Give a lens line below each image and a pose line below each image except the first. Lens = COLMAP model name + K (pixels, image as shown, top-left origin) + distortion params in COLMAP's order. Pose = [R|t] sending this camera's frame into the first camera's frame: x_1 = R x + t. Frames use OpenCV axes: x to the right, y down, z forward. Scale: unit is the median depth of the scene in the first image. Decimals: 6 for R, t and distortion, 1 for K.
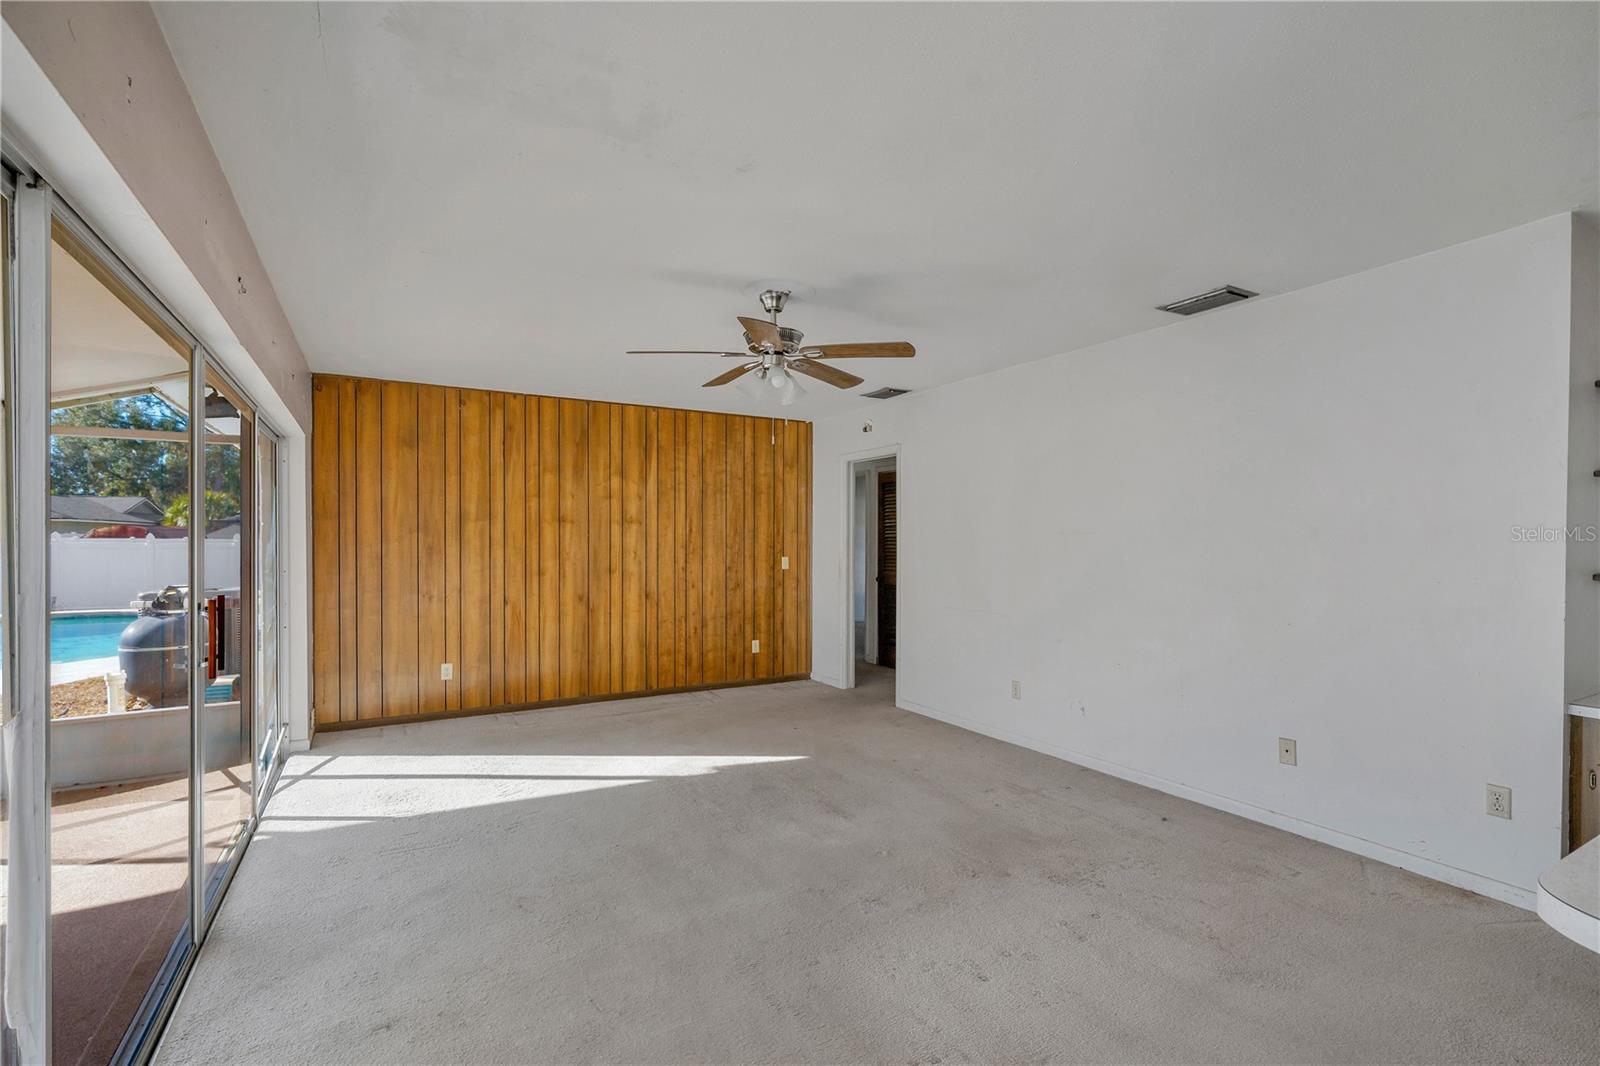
lens RADIAL K [[716.1, 0, 805.0], [0, 716.1, 554.9], [0, 0, 1]] dist [-0.001189, 0.000494]
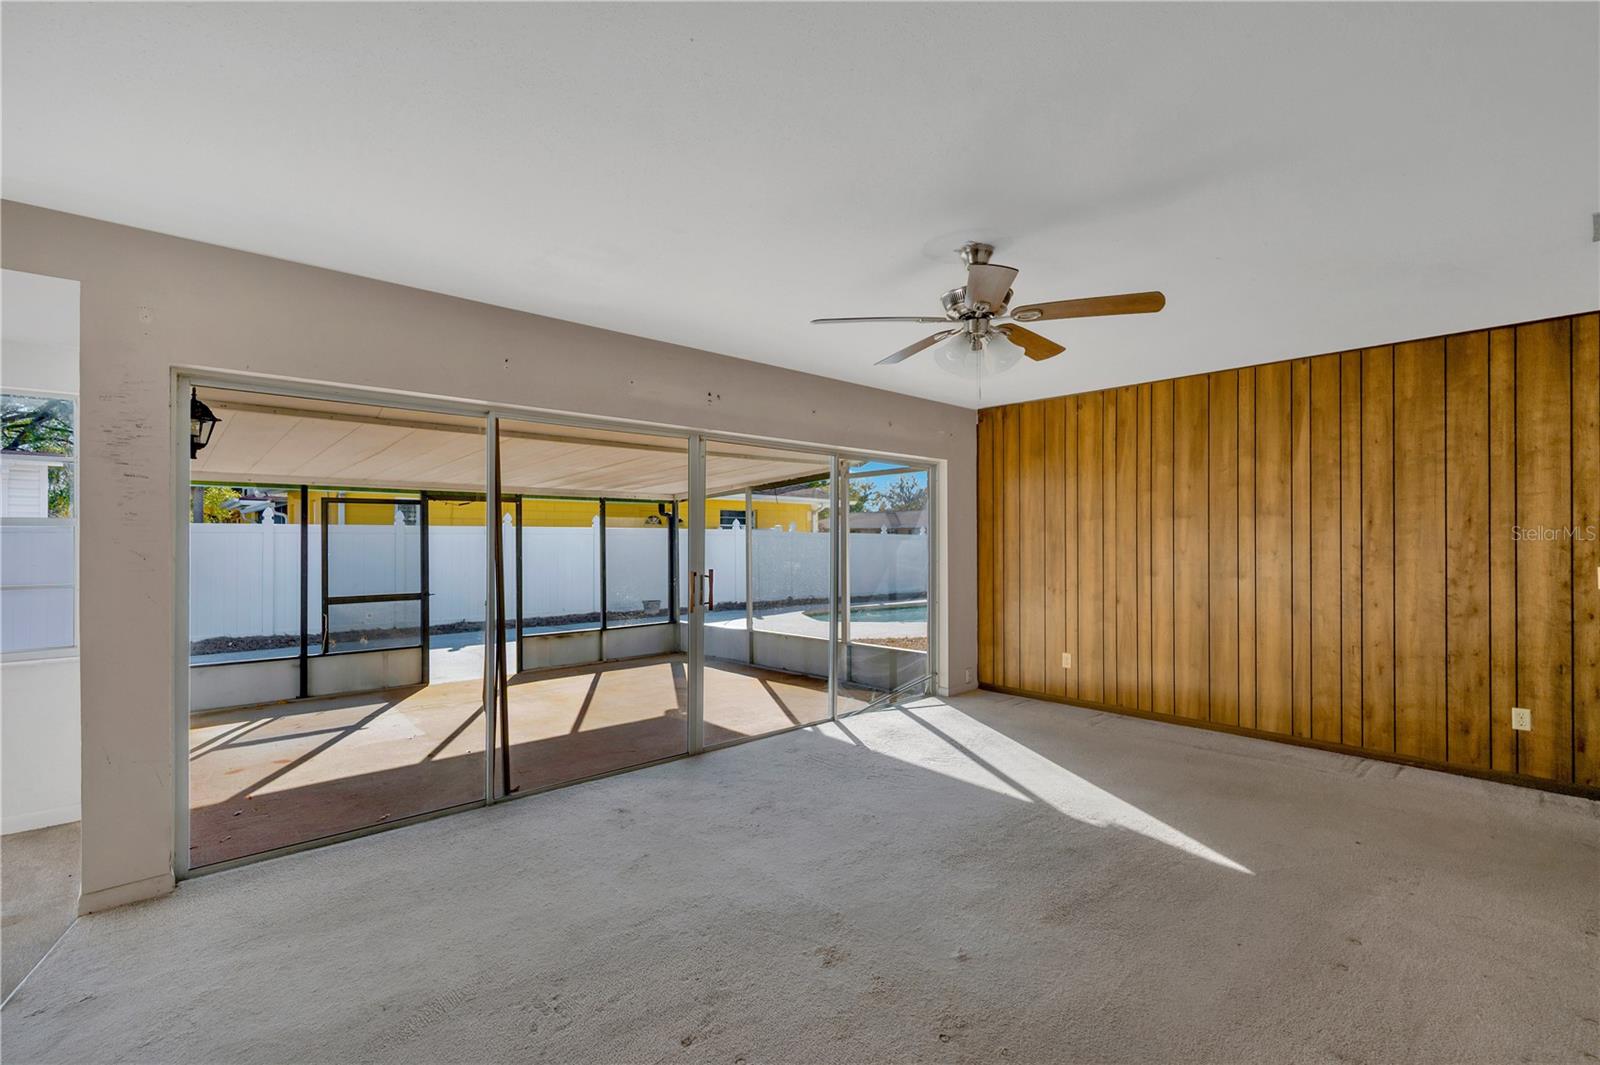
lens RADIAL K [[716.1, 0, 804.2], [0, 716.1, 534.2], [0, 0, 1]] dist [-0.001189, 0.000494]
pose [[0.220687, -0.008877, -0.975304, 0.427902], [-0.015660, 0.999797, -0.012643, -0.005944], [0.975219, 0.018064, 0.220504, 0.351968]]
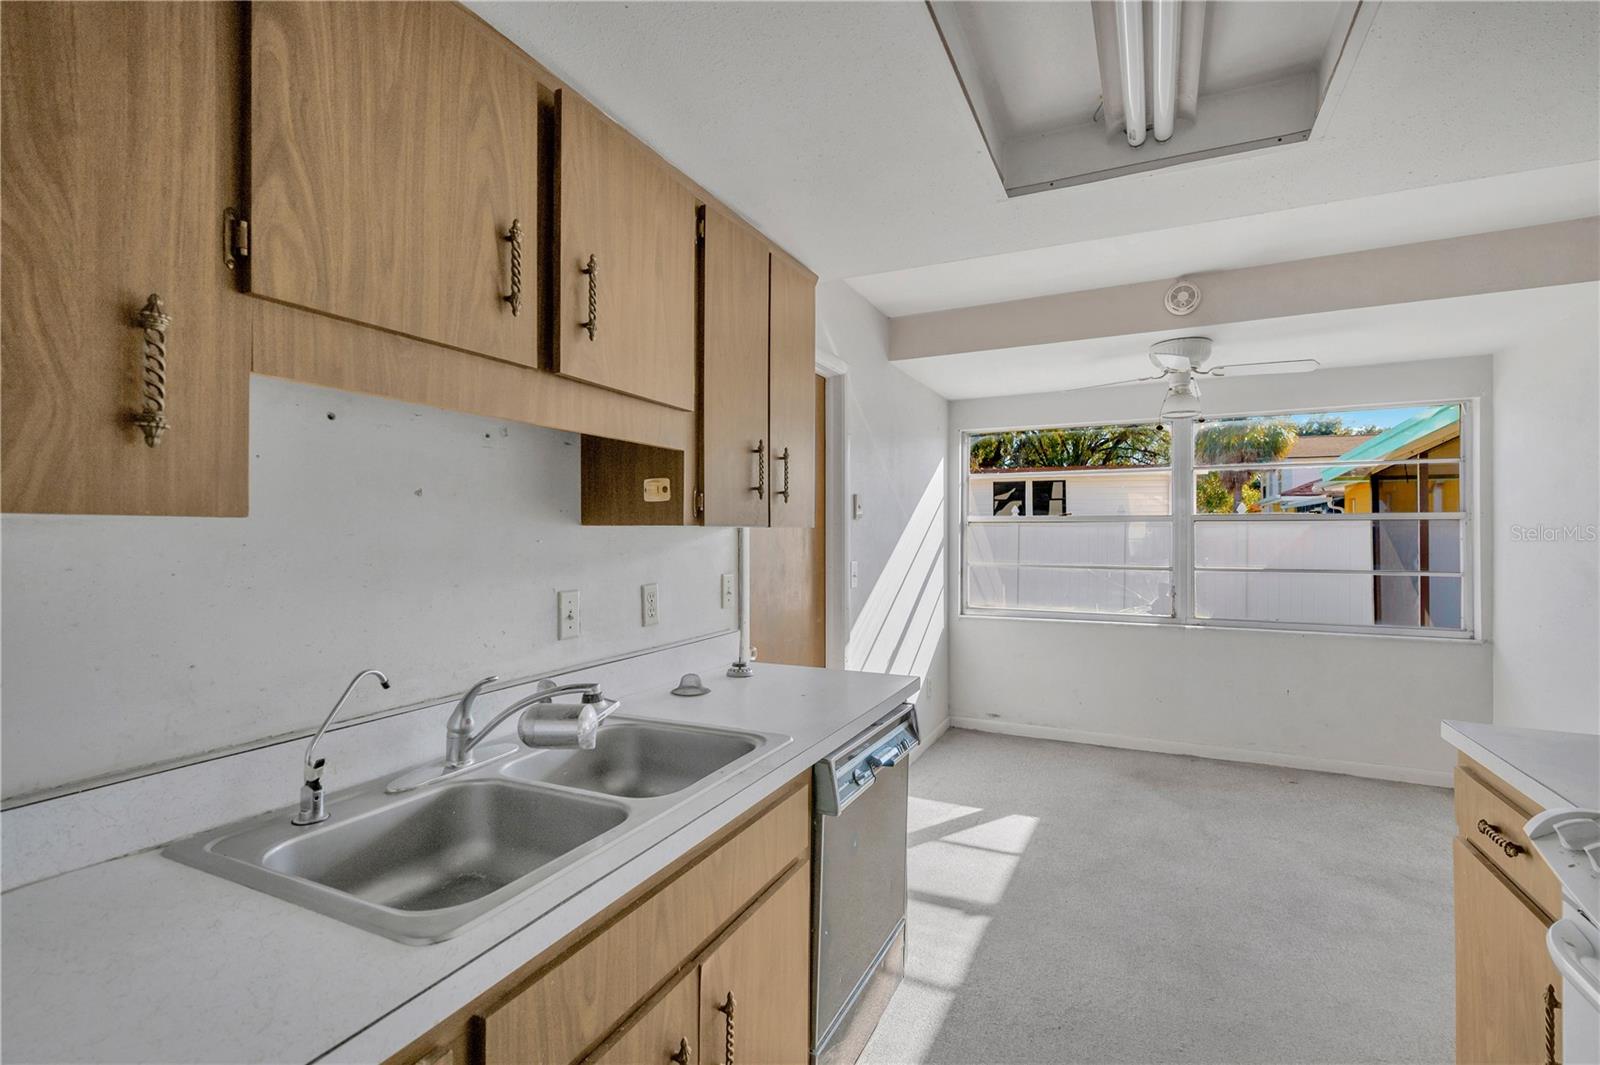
lens RADIAL K [[716.1, 0, 802.0], [0, 716.1, 529.2], [0, 0, 1]] dist [-0.001189, 0.000494]
pose [[-0.833110, -0.007178, -0.553060, 0.576533], [-0.015536, 0.999825, 0.010427, 0.000305], [0.552889, 0.017279, -0.833076, 0.097295]]
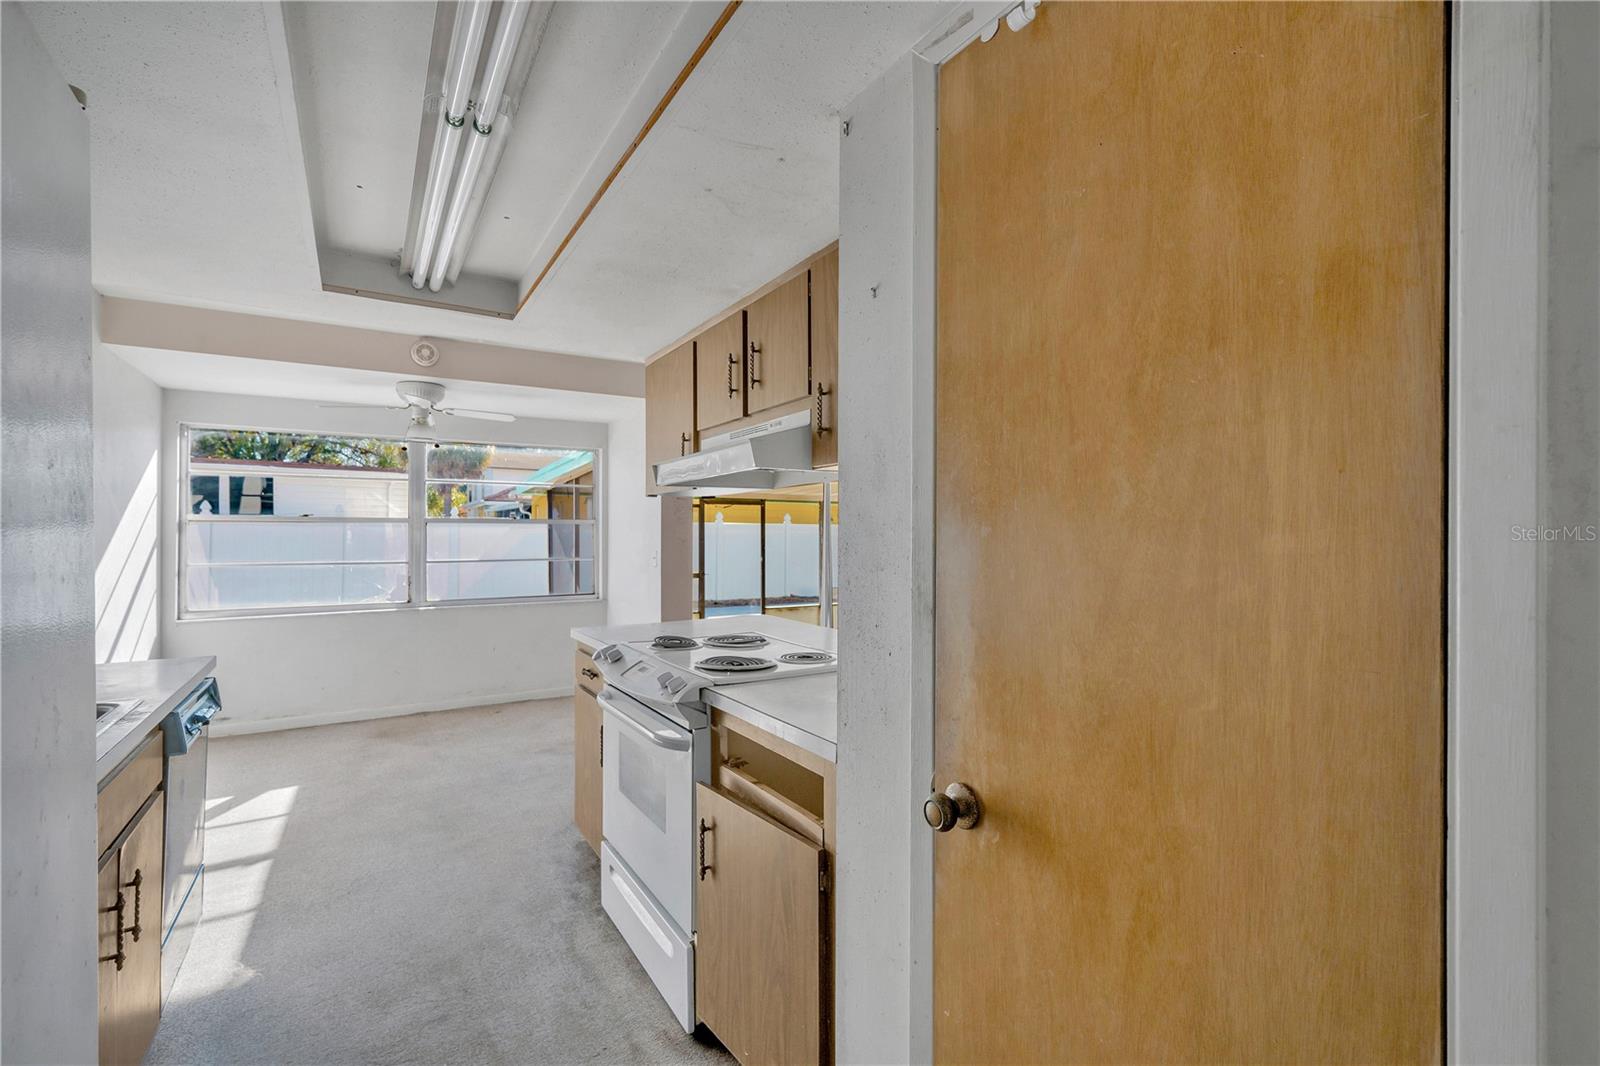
lens RADIAL K [[716.1, 0, 801.8], [0, 716.1, 531.0], [0, 0, 1]] dist [-0.001189, 0.000494]
pose [[0.024718, -0.006974, -0.999670, 0.758438], [-0.021359, 0.999744, -0.007502, 0.000058], [0.999466, 0.021538, 0.024563, 0.162883]]
